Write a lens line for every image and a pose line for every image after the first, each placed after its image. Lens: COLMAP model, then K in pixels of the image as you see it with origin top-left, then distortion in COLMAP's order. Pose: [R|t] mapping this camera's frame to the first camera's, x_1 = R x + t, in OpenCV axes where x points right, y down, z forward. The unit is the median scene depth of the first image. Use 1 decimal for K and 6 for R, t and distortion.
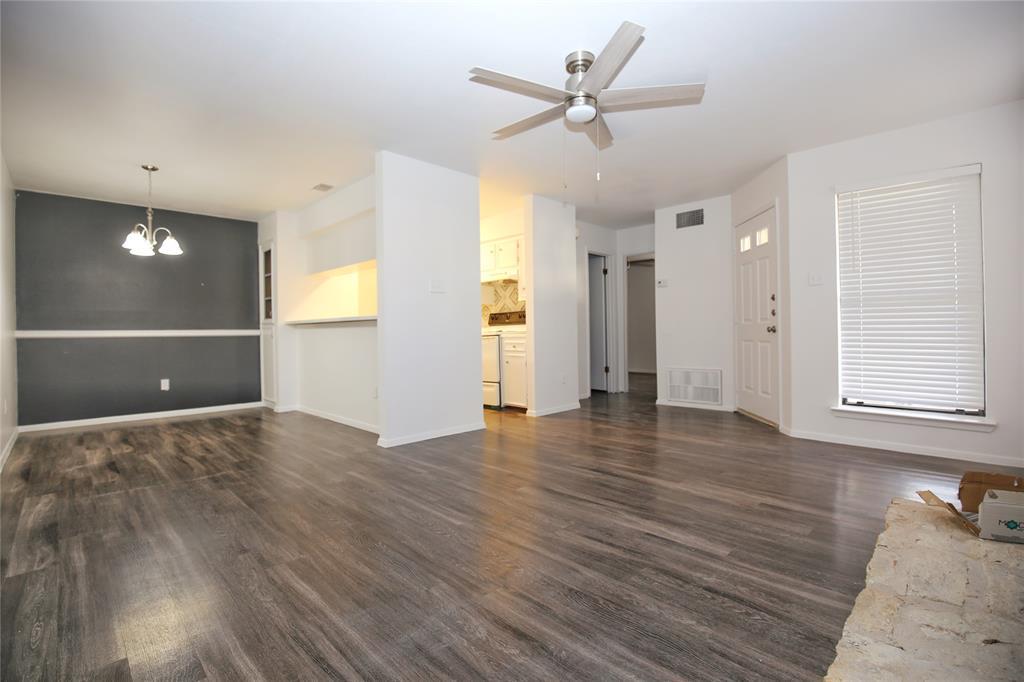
lens RADIAL K [[468.2, 0, 513.9], [0, 468.2, 332.3], [0, 0, 1]] dist [-0.041086, 0.007639]
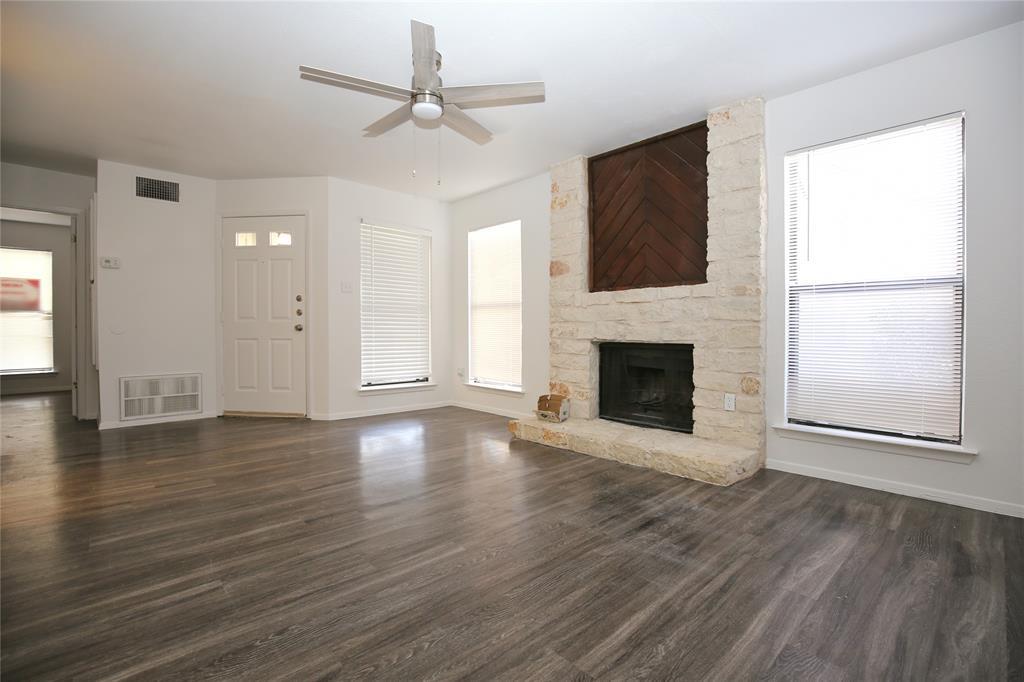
lens RADIAL K [[468.2, 0, 513.9], [0, 468.2, 332.3], [0, 0, 1]] dist [-0.041086, 0.007639]
pose [[0.029798, 0.004693, 0.999545, -0.948605], [-0.000459, 0.999989, -0.004682, 0.017265], [-0.999556, -0.000319, 0.029800, 0.861475]]
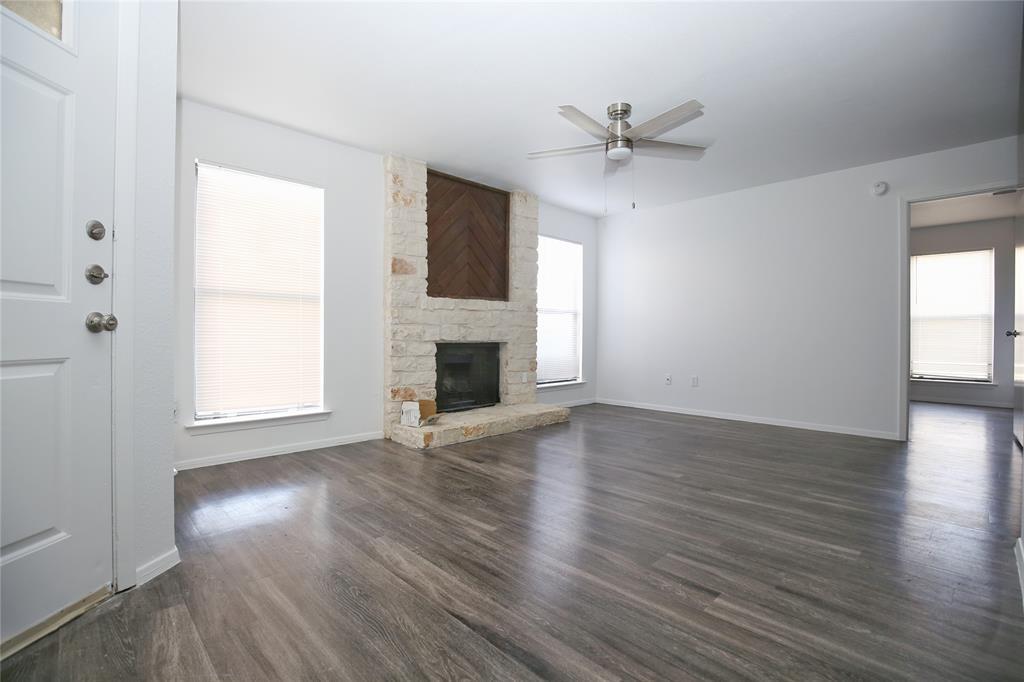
lens RADIAL K [[468.2, 0, 513.9], [0, 468.2, 332.3], [0, 0, 1]] dist [-0.041086, 0.007639]
pose [[-0.999930, 0.006171, 0.010122, 0.459556], [0.006156, 0.999980, -0.001551, 0.005620], [-0.010132, -0.001488, -0.999948, 2.476934]]
